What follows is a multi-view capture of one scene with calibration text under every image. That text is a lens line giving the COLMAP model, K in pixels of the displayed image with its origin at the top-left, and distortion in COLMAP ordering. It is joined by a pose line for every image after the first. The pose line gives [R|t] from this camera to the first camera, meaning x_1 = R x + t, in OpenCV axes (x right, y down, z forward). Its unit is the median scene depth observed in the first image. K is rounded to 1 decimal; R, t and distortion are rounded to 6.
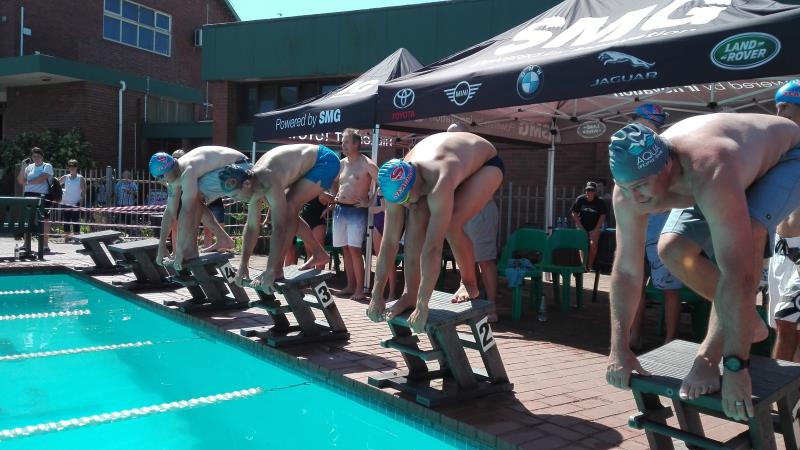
lens RADIAL K [[630.9, 0, 400.0], [0, 630.9, 225.0], [0, 0, 1]] dist [0.028616, -0.103626]
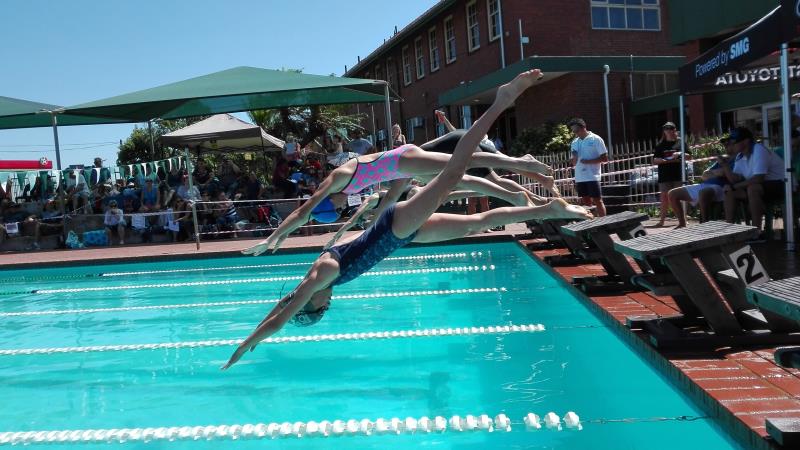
lens RADIAL K [[630.9, 0, 400.0], [0, 630.9, 225.0], [0, 0, 1]] dist [0.028616, -0.103626]
pose [[0.691149, -0.044257, -0.721356, 0.172752], [0.062520, 0.998043, -0.001330, 0.039904], [0.720003, -0.044180, 0.692563, 0.061895]]
